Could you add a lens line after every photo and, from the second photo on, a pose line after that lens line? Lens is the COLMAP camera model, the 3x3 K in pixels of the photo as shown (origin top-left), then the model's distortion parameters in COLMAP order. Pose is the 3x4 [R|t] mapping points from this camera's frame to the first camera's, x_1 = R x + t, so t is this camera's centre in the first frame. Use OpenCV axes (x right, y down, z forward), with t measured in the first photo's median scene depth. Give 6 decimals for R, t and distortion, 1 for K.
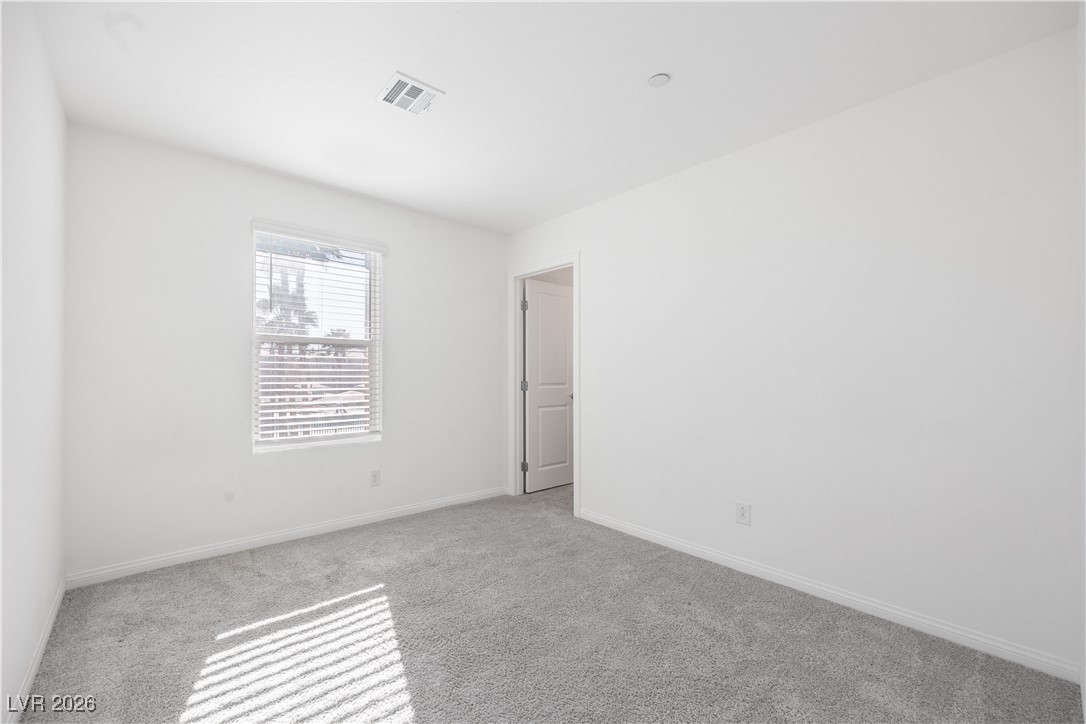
lens RADIAL K [[419.4, 0, 542.1], [0, 419.4, 364.9], [0, 0, 1]] dist [0.000329, 0.000082]
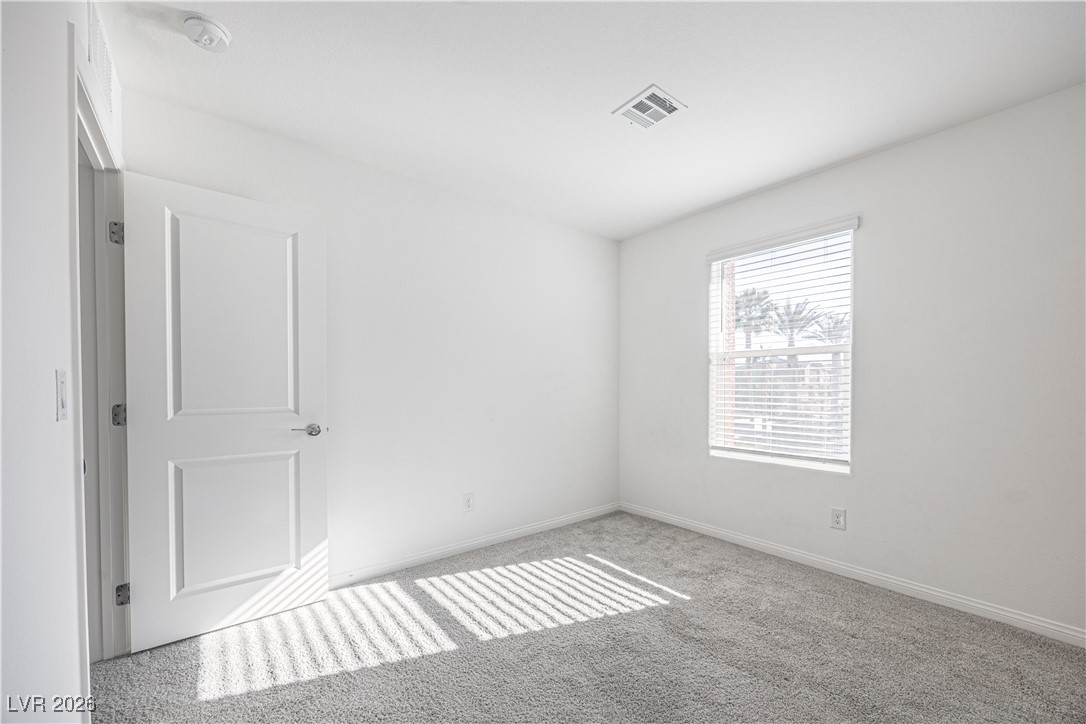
lens RADIAL K [[429.1, 0, 510.9], [0, 429.1, 394.9], [0, 0, 1]] dist [-0.052412, 0.023661]
pose [[-0.090443, 0.016107, -0.995771, 0.724001], [0.021321, 0.999671, 0.014234, 0.017587], [0.995673, -0.019943, -0.090757, 0.752980]]
